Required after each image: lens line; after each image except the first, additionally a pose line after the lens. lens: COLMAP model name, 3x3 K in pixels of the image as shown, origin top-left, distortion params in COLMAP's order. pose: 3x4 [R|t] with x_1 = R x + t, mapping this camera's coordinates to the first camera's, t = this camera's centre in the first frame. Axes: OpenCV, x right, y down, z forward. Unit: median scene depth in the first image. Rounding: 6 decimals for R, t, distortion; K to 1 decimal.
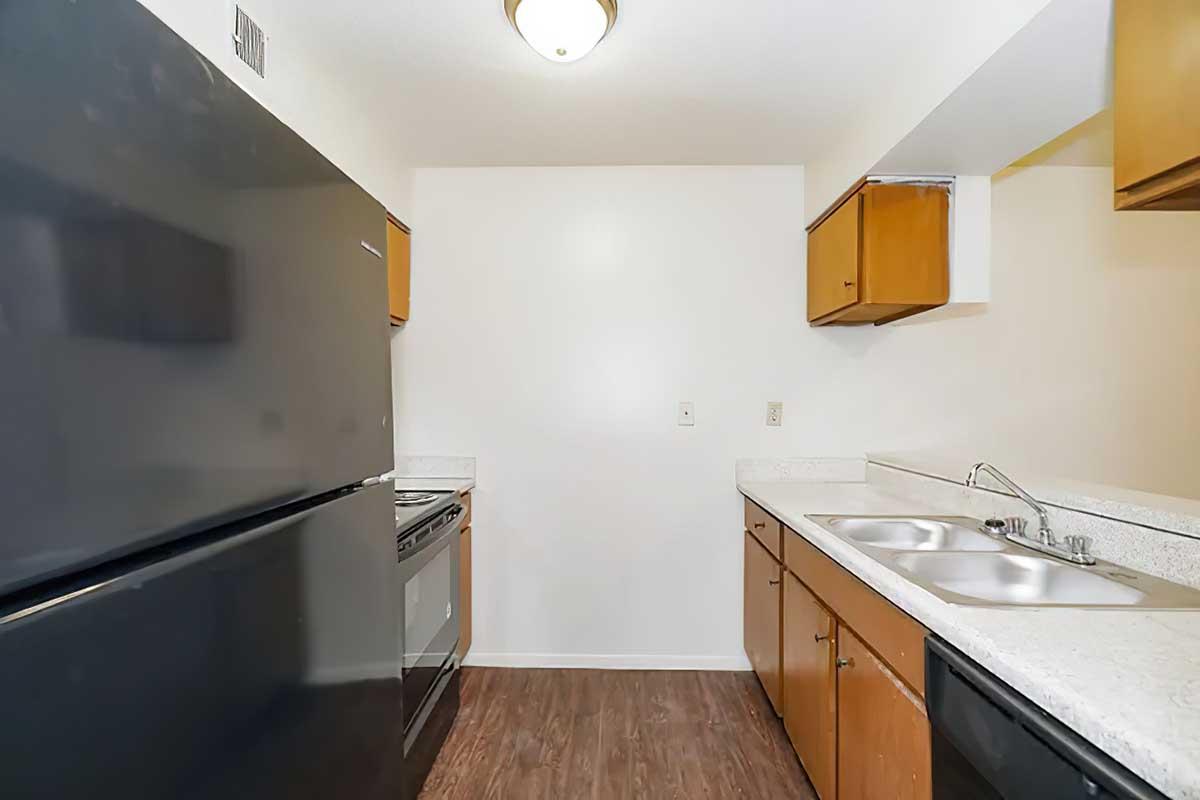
lens RADIAL K [[548.4, 0, 600.6], [0, 548.4, 400.2], [0, 0, 1]] dist [0.003989, -0.001546]
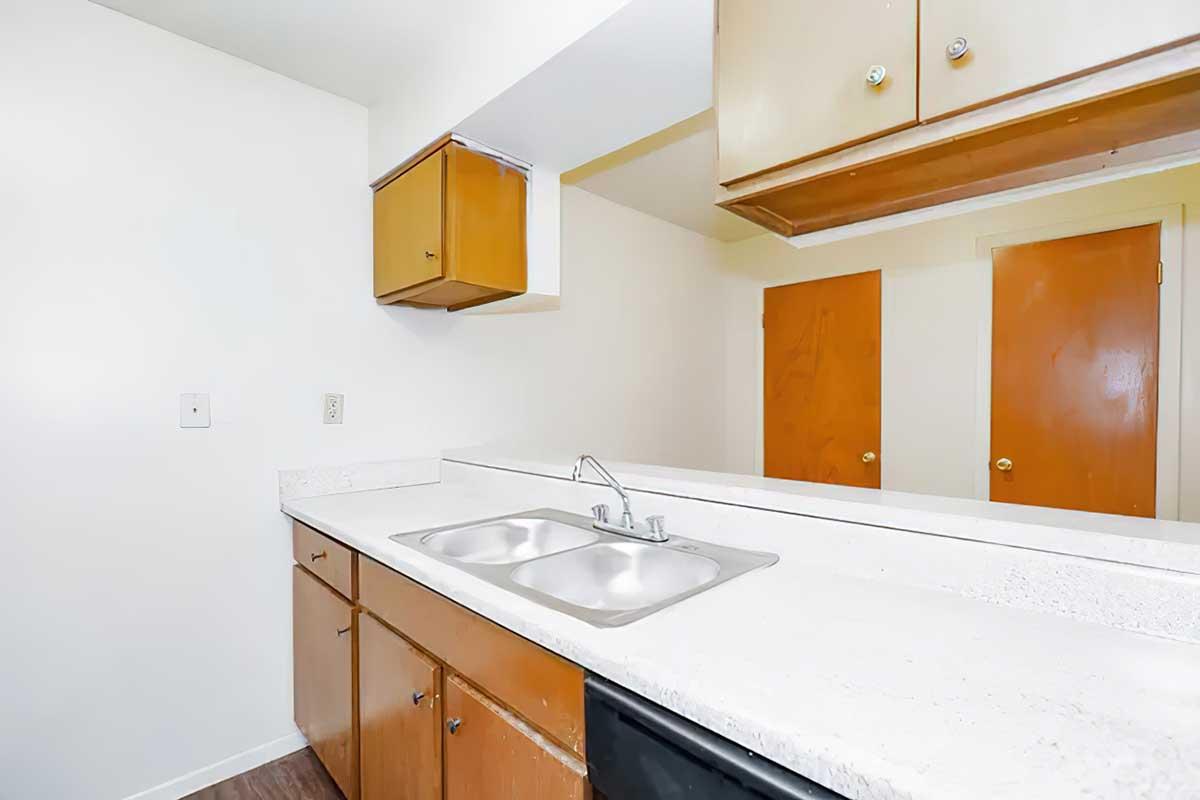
lens RADIAL K [[548.4, 0, 597.5], [0, 548.4, 397.8], [0, 0, 1]] dist [0.003989, -0.001546]
pose [[0.694703, -0.006736, 0.719265, 0.017056], [0.002773, 0.999974, 0.006687, 0.006550], [-0.719291, -0.002651, 0.694704, 0.243842]]
